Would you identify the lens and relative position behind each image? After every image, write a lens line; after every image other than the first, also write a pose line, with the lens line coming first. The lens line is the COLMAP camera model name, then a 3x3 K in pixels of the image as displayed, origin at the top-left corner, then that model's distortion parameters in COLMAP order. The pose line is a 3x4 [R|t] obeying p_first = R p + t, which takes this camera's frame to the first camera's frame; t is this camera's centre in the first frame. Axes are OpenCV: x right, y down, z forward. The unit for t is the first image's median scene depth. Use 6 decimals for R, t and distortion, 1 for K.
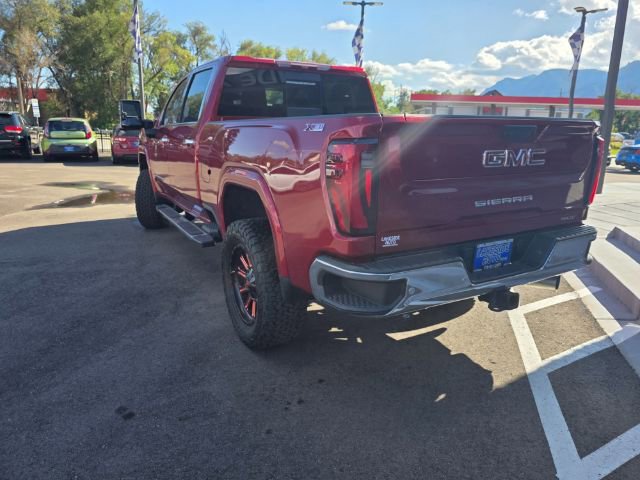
lens RADIAL K [[440.4, 0, 318.5], [0, 440.4, 240.9], [0, 0, 1]] dist [0.051765, -0.047897]
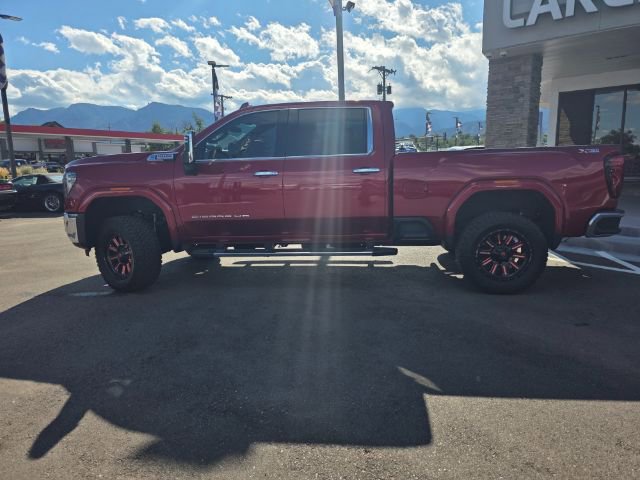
lens RADIAL K [[442.3, 0, 323.4], [0, 442.3, 248.5], [0, 0, 1]] dist [0.056987, -0.052129]
pose [[0.569589, -0.184820, 0.800881, -0.102400], [0.228465, 0.971593, 0.061731, -0.009497], [-0.789539, 0.147812, 0.595633, 0.032656]]
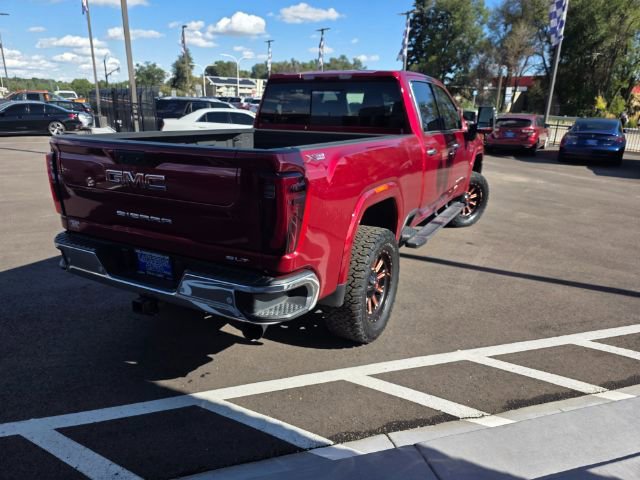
lens RADIAL K [[434.9, 0, 318.4], [0, 434.9, 239.1], [0, 0, 1]] dist [0.052020, -0.048171]
pose [[0.532880, 0.242380, -0.810735, 0.069832], [-0.215825, 0.965342, 0.146745, -0.013135], [0.818205, 0.096779, 0.566723, 0.033047]]
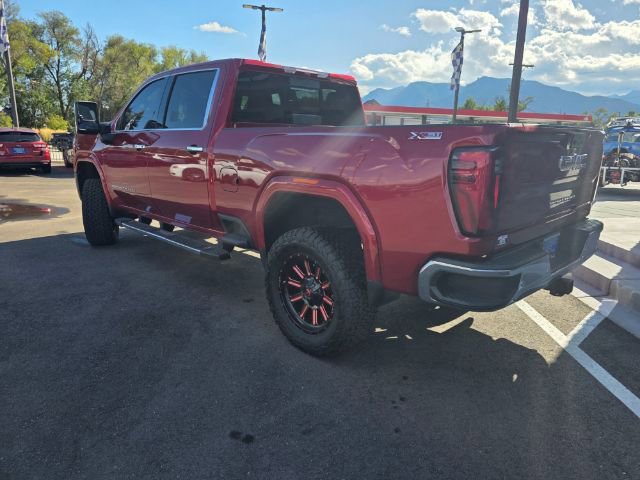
lens RADIAL K [[442.3, 0, 323.4], [0, 442.3, 248.5], [0, 0, 1]] dist [0.056987, -0.052129]
pose [[0.964077, -0.060589, 0.258622, -0.022014], [0.059895, 0.998149, 0.010569, -0.000630], [-0.258784, 0.005300, 0.965921, 0.001493]]
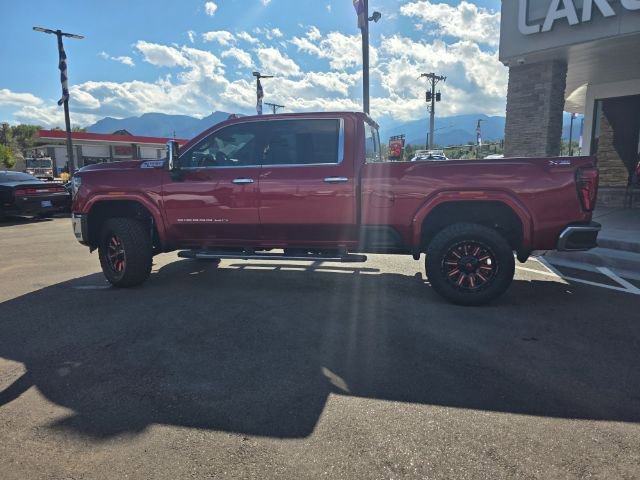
lens RADIAL K [[442.6, 0, 319.8], [0, 442.6, 249.6], [0, 0, 1]] dist [0.060517, -0.053267]
pose [[0.674915, -0.153103, 0.721838, -0.094149], [0.200273, 0.979525, 0.020504, -0.005436], [-0.710198, 0.130727, 0.691759, 0.016787]]
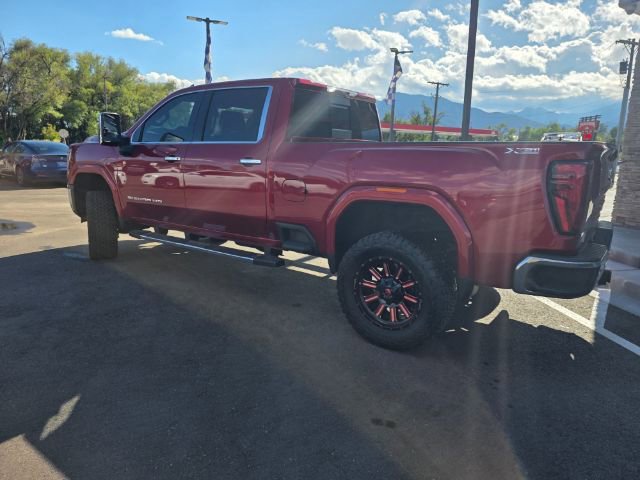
lens RADIAL K [[440.4, 0, 318.5], [0, 440.4, 240.9], [0, 0, 1]] dist [0.051765, -0.047897]
pose [[0.907897, -0.077614, 0.411945, -0.043751], [0.091396, 0.995719, -0.013827, -0.001712], [-0.409109, 0.050203, 0.911104, 0.004297]]
